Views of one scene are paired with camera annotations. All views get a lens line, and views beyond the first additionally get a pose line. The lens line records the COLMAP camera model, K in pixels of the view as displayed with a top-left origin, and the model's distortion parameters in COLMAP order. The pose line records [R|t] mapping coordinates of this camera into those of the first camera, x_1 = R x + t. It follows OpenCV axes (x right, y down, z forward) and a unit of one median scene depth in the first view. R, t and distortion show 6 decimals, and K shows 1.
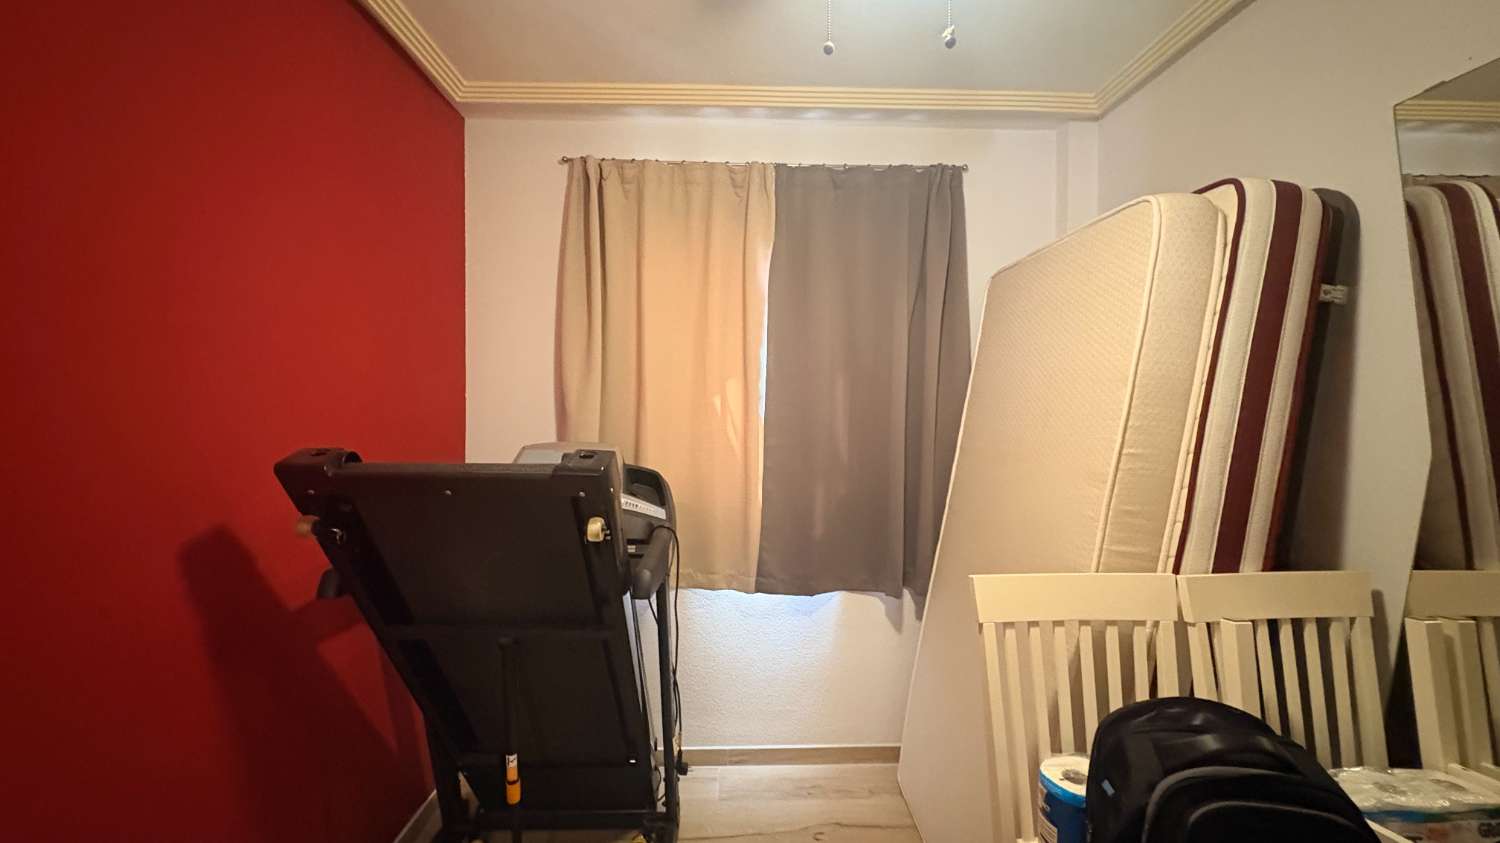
lens RADIAL K [[596.5, 0, 748.7], [0, 596.5, 421.1], [0, 0, 1]] dist [-0.001743, 0.000263]
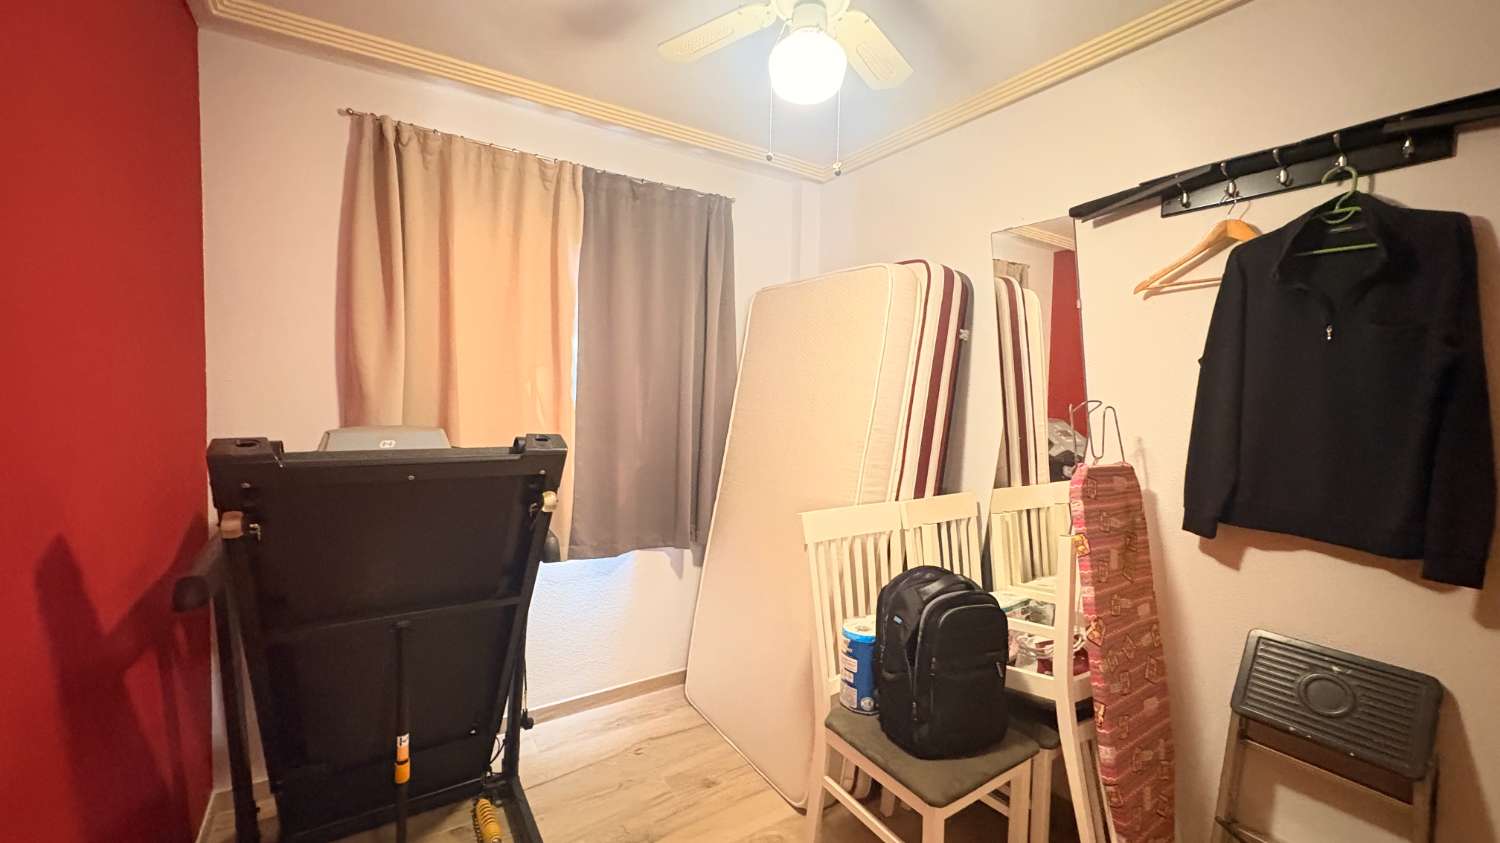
lens RADIAL K [[596.5, 0, 748.7], [0, 596.5, 421.1], [0, 0, 1]] dist [-0.001743, 0.000263]
pose [[0.854674, -0.011342, 0.519041, -0.324776], [-0.009536, 0.999250, 0.037538, -0.014567], [-0.519078, -0.037033, 0.853924, -0.119289]]
